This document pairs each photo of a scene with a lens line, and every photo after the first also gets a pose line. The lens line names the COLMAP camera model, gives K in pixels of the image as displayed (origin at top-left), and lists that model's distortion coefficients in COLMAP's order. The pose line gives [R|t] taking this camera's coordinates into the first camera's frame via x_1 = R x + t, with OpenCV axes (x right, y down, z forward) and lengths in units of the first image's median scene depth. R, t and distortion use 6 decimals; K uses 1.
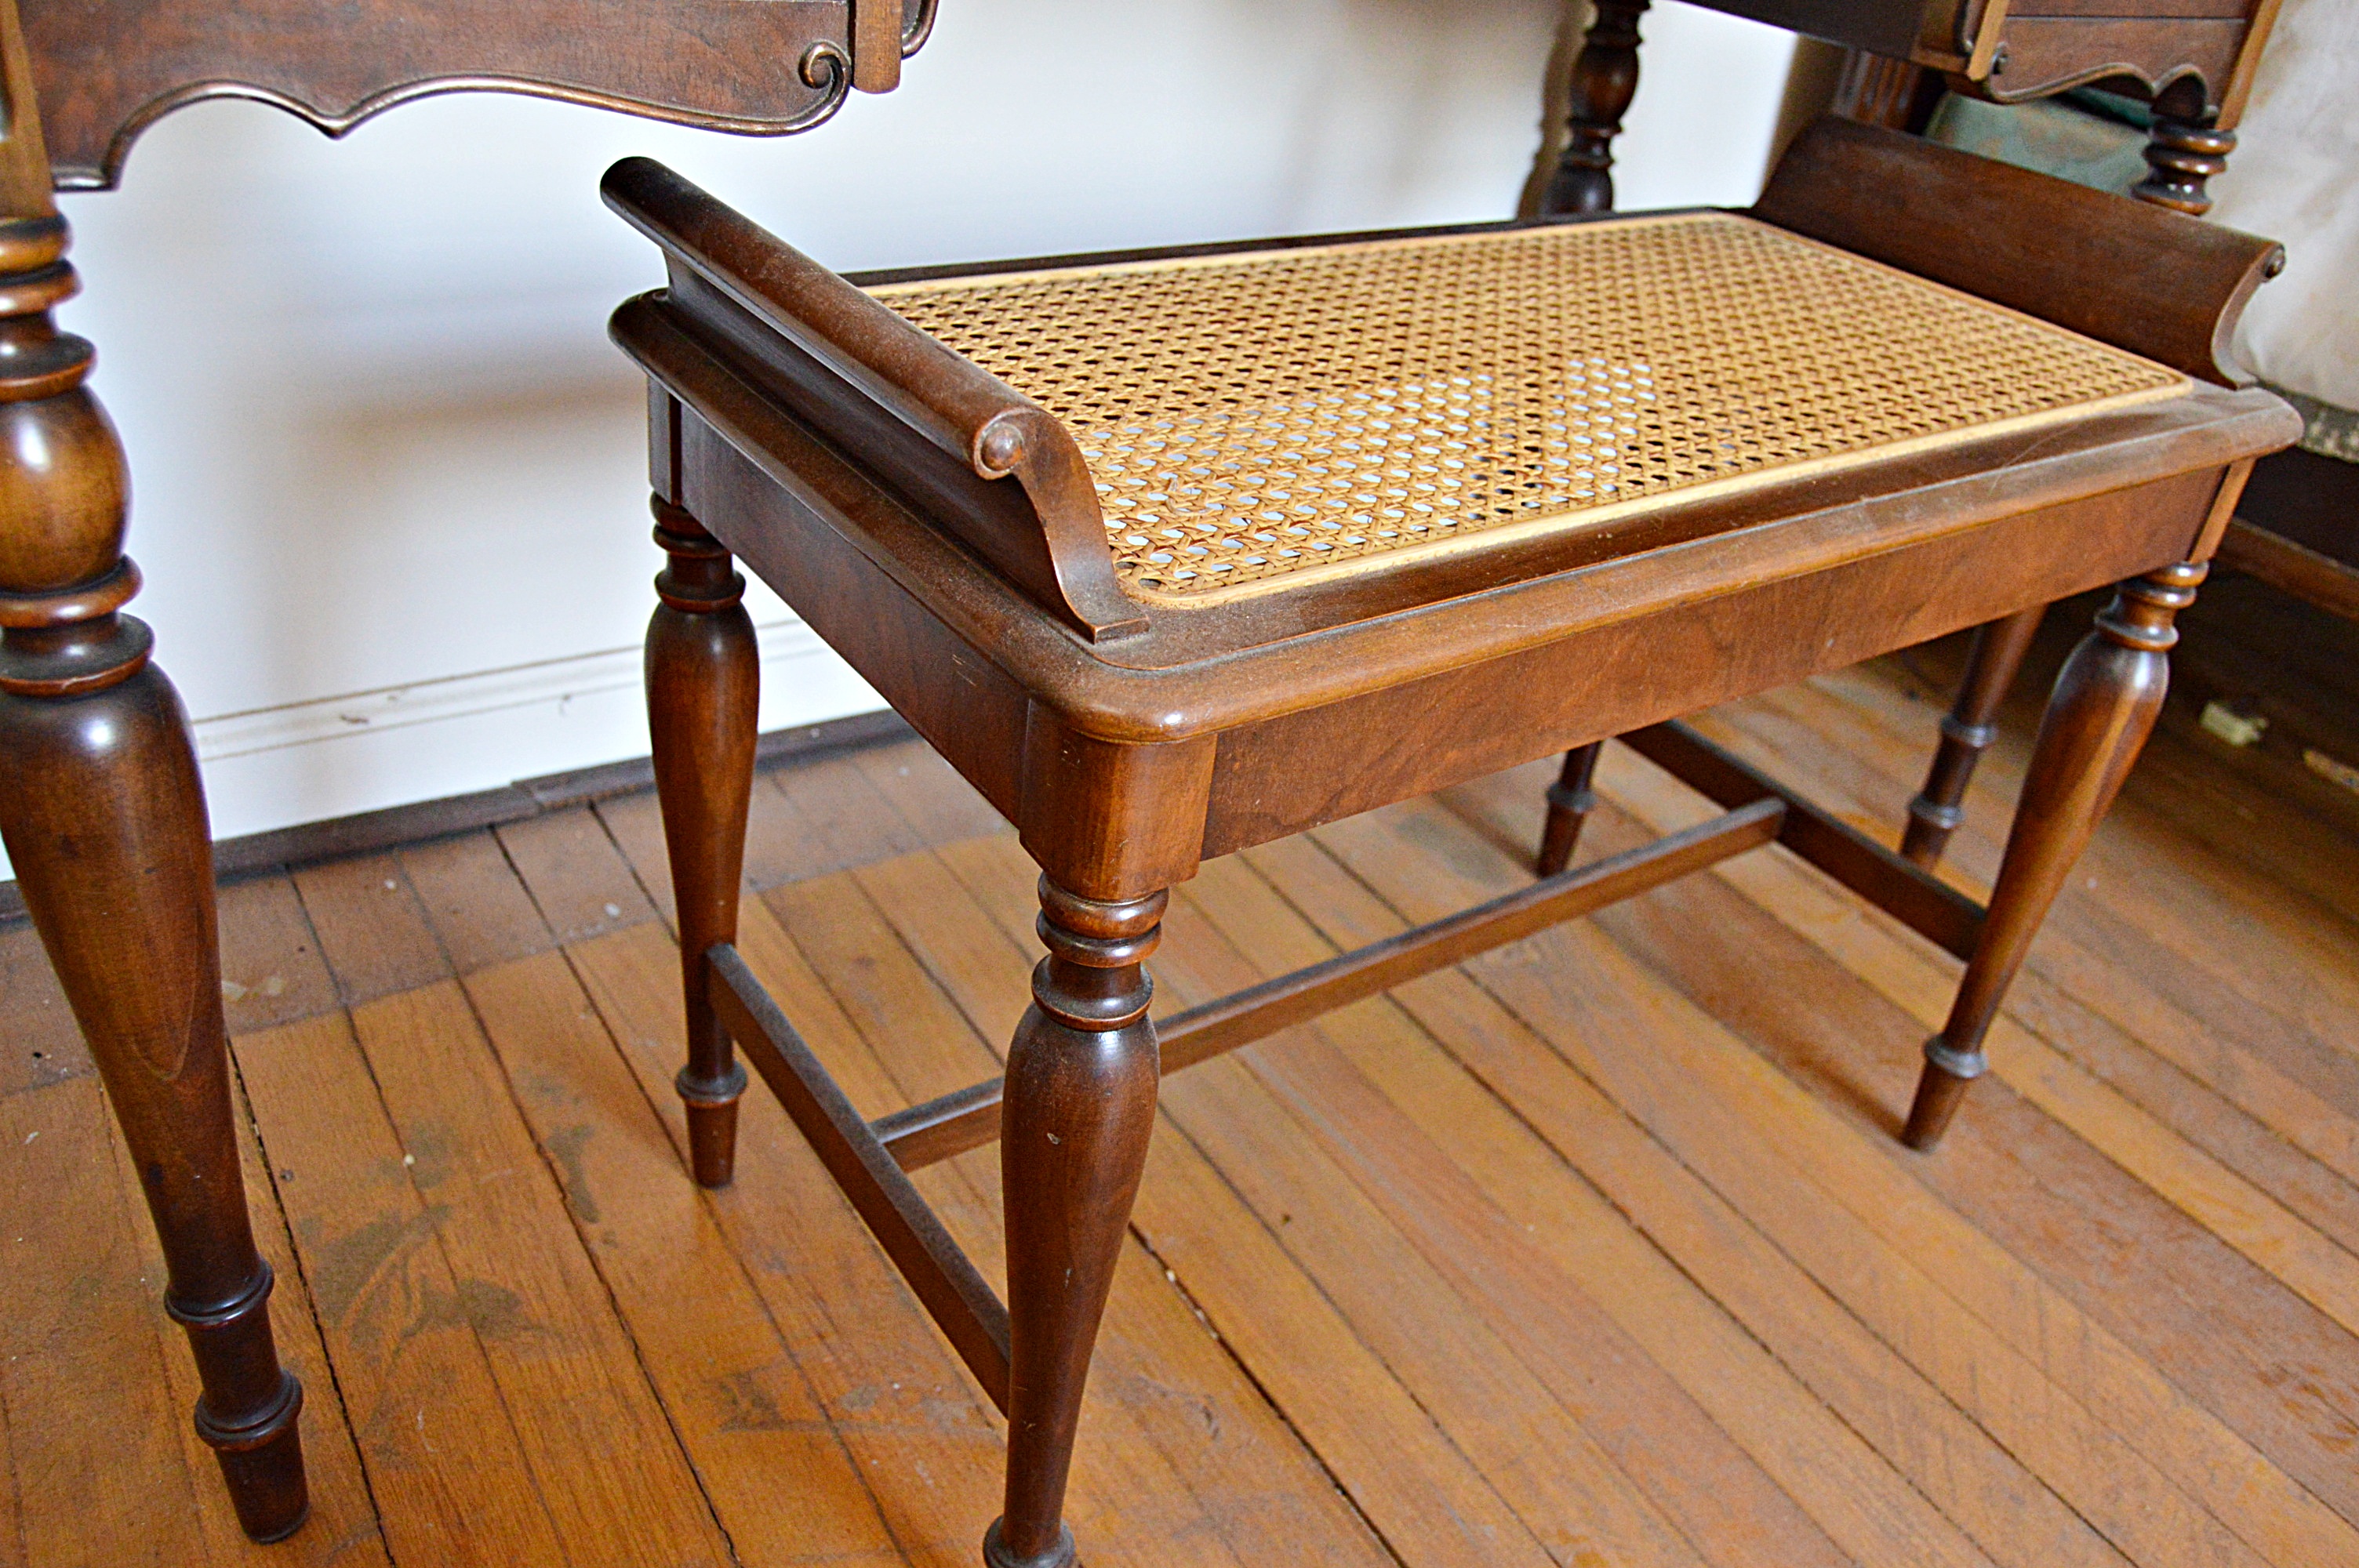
lens RADIAL K [[1830.3, 0, 1180.5], [0, 1830.3, 784.6], [0, 0, 1]] dist [-0.021183, 0.010169]
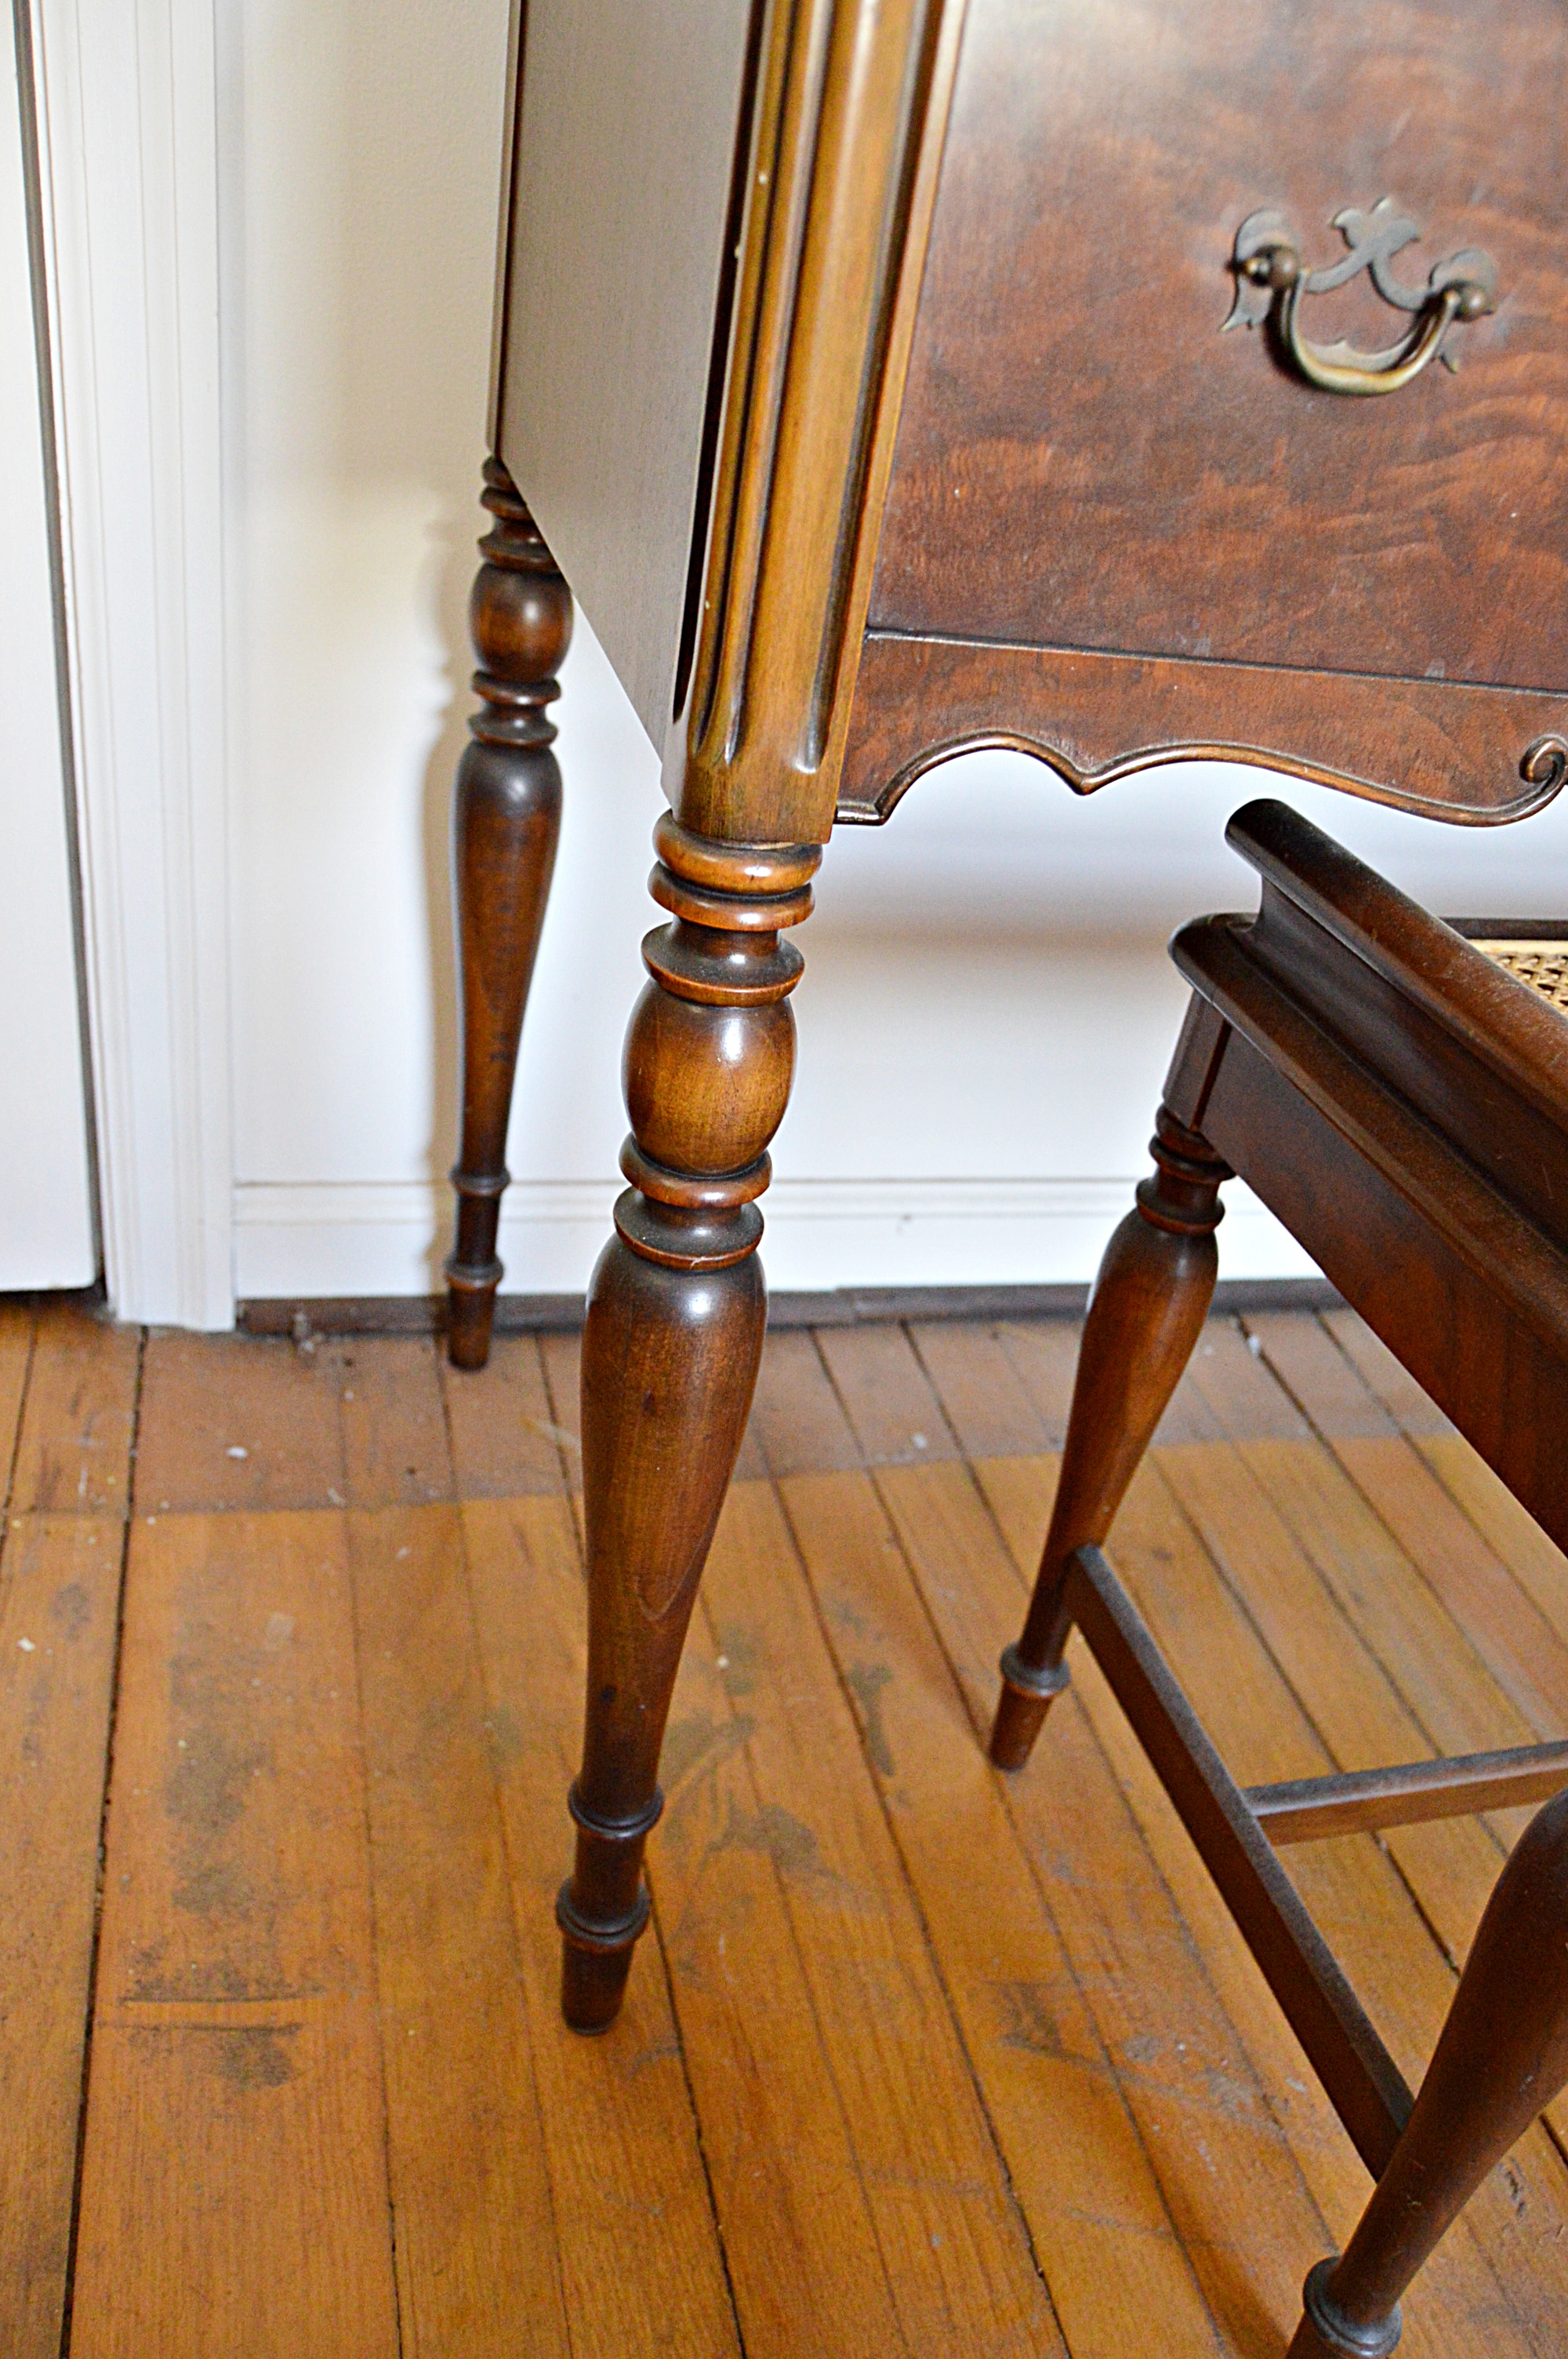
lens RADIAL K [[1830.3, 0, 794.5], [0, 1830.3, 1194.4], [0, 0, 1]] dist [-0.021183, 0.010169]
pose [[0.945098, 0.196282, -0.261271, -0.196636], [-0.203636, 0.979046, -0.001097, -0.068760], [0.255582, 0.054241, 0.965265, 0.003847]]
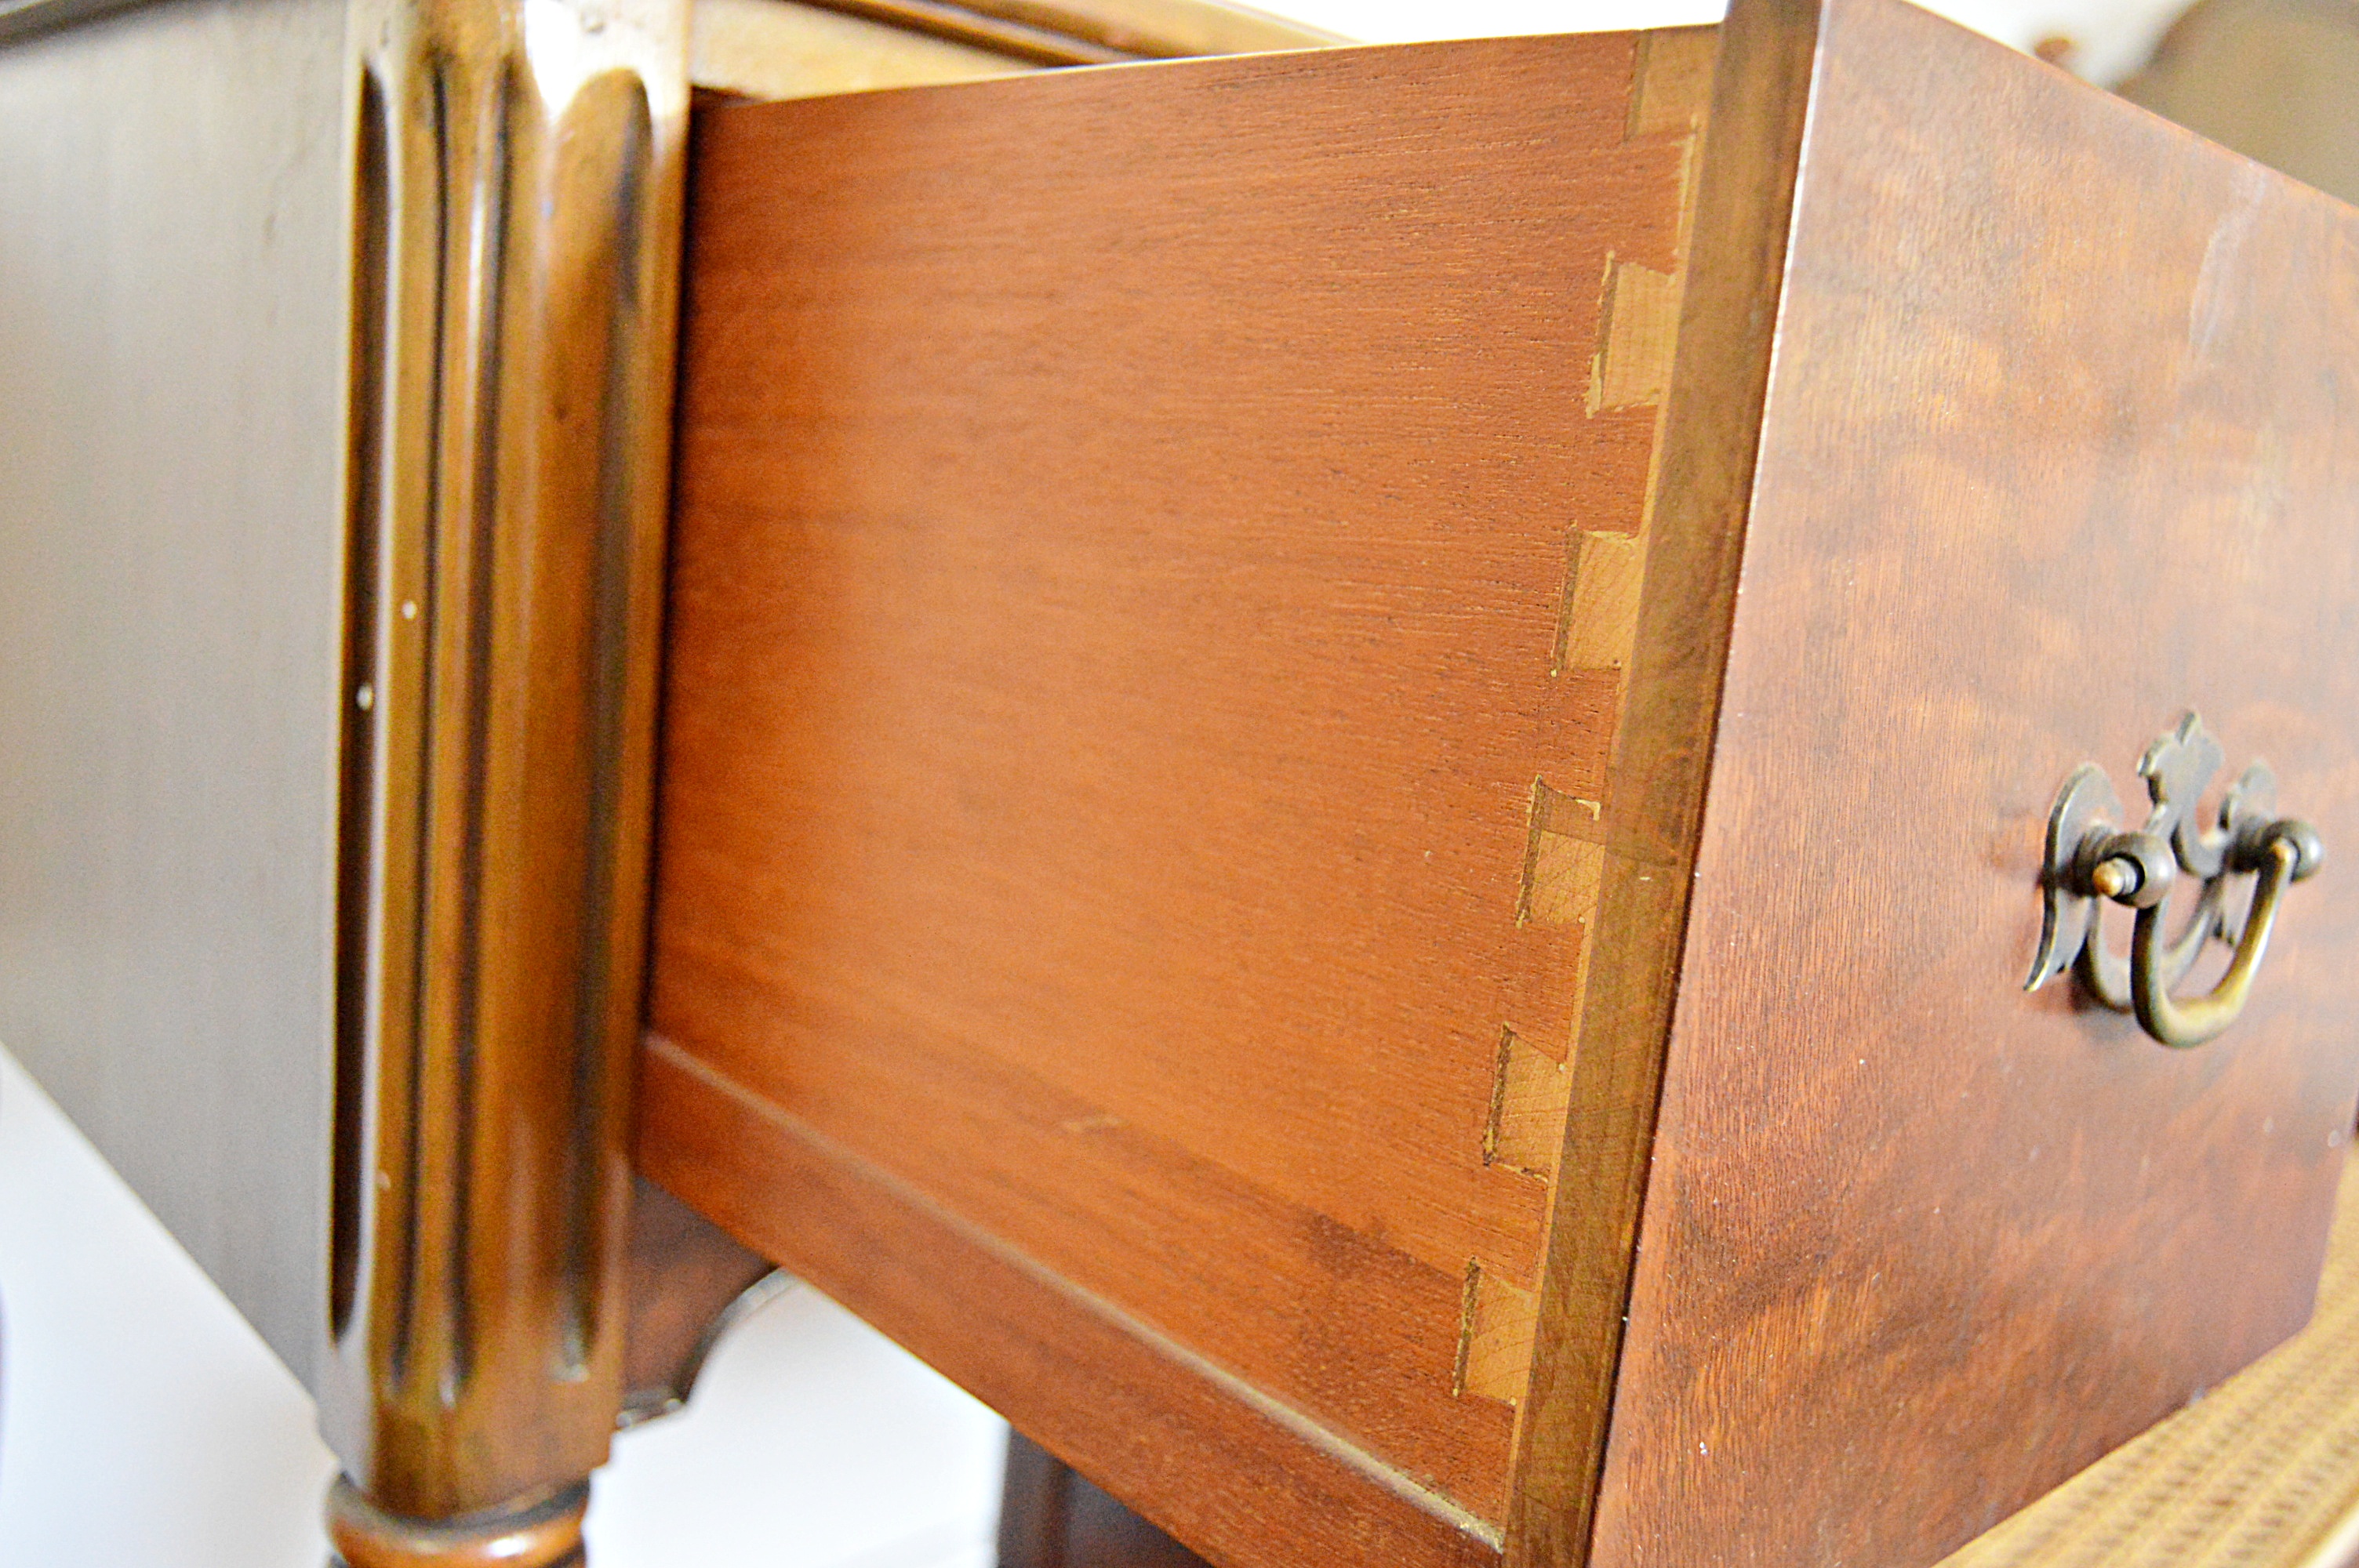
lens RADIAL K [[1986.0, 0, 1168.0], [0, 1986.0, 795.8], [0, 0, 1]] dist [-0.019138, -0.012023]
pose [[0.988651, -0.038920, 0.145098, -0.448584], [0.086412, 0.937408, -0.337340, -0.294269], [-0.122887, 0.346050, 0.930133, 0.286756]]
